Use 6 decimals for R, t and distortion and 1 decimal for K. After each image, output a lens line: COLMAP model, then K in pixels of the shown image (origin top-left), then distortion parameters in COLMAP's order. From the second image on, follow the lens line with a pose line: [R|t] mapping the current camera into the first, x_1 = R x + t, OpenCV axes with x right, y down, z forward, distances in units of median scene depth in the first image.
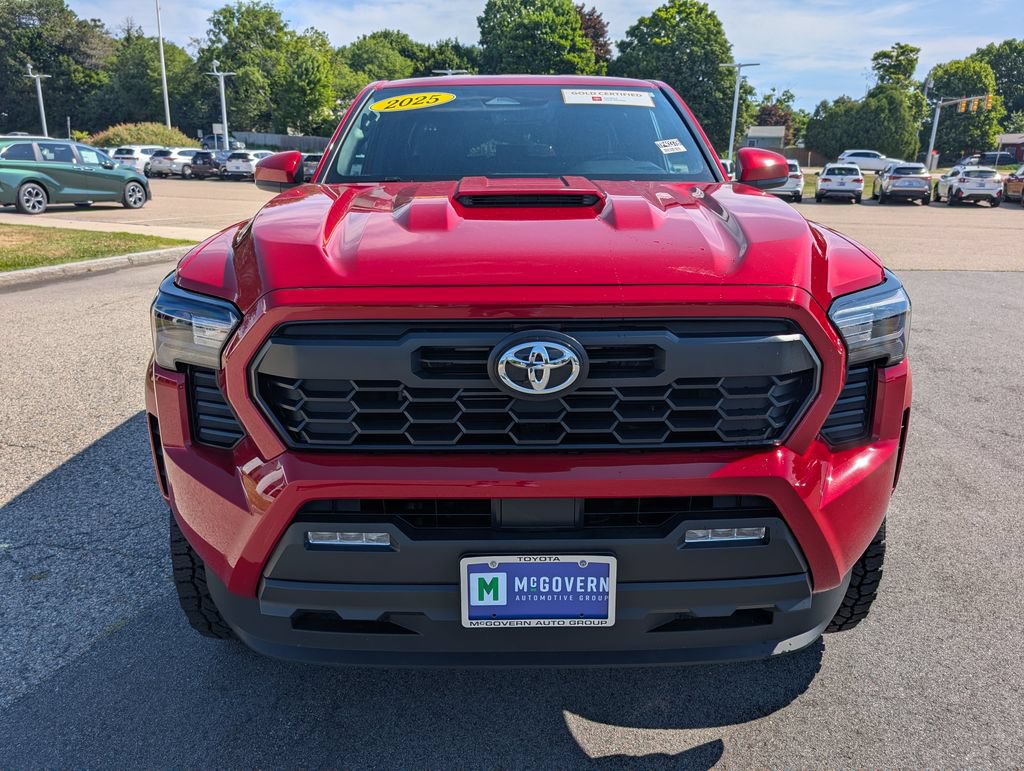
lens RADIAL K [[739.2, 0, 512.7], [0, 739.2, 379.4], [0, 0, 1]] dist [0.012166, -0.009521]
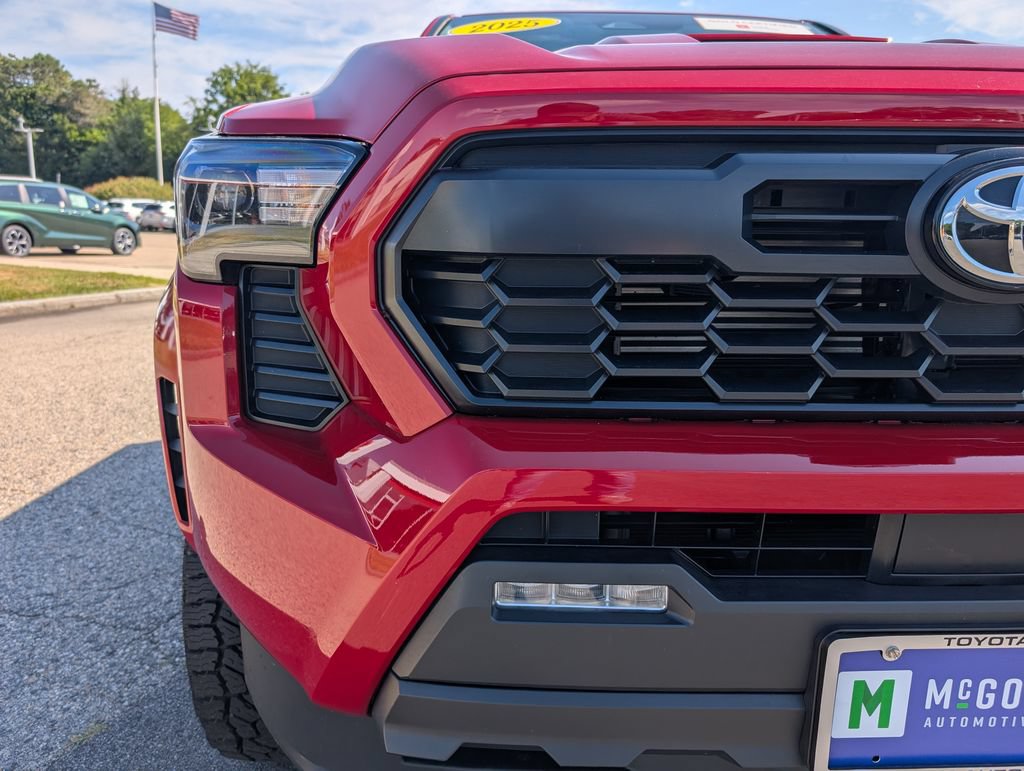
lens RADIAL K [[746.1, 0, 516.7], [0, 746.1, 397.7], [0, 0, 1]] dist [0.001308, -0.002014]
pose [[0.999745, 0.008527, 0.020896, -0.104705], [-0.007230, 0.998088, -0.061384, 0.044053], [-0.021380, 0.061217, 0.997895, 0.193120]]
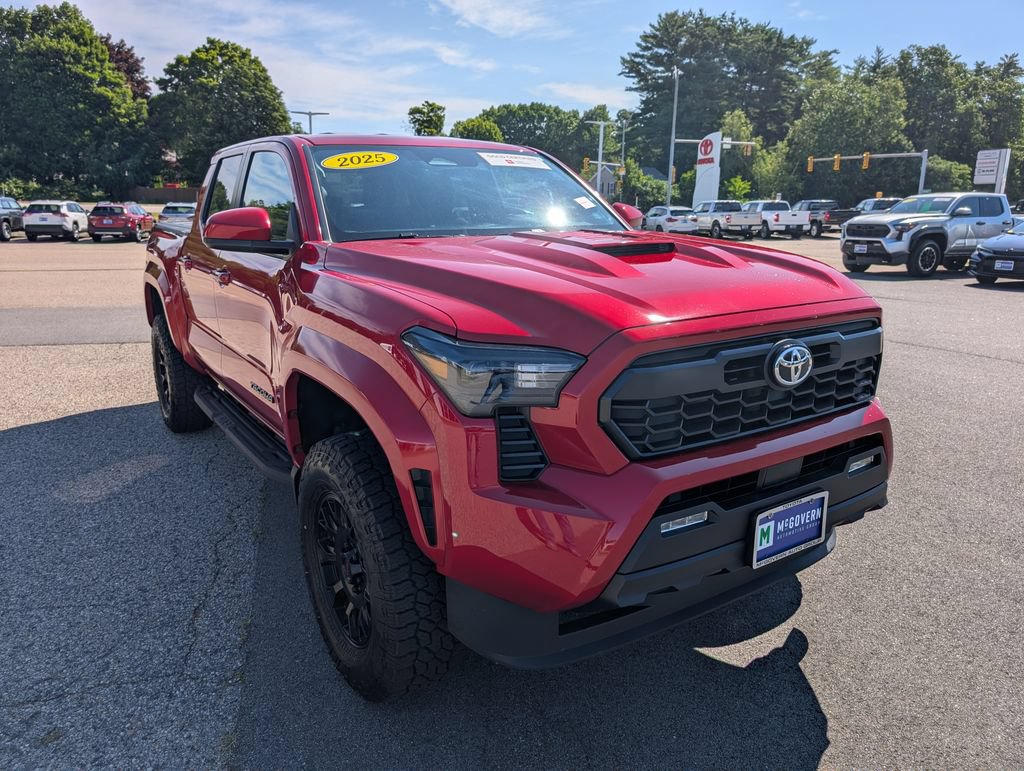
lens RADIAL K [[739.2, 0, 512.7], [0, 739.2, 379.4], [0, 0, 1]] dist [0.012166, -0.009521]
pose [[0.844676, -0.127048, 0.519982, -0.411944], [0.154580, 0.987932, -0.009722, -0.020936], [-0.512472, 0.088591, 0.854122, 0.022936]]
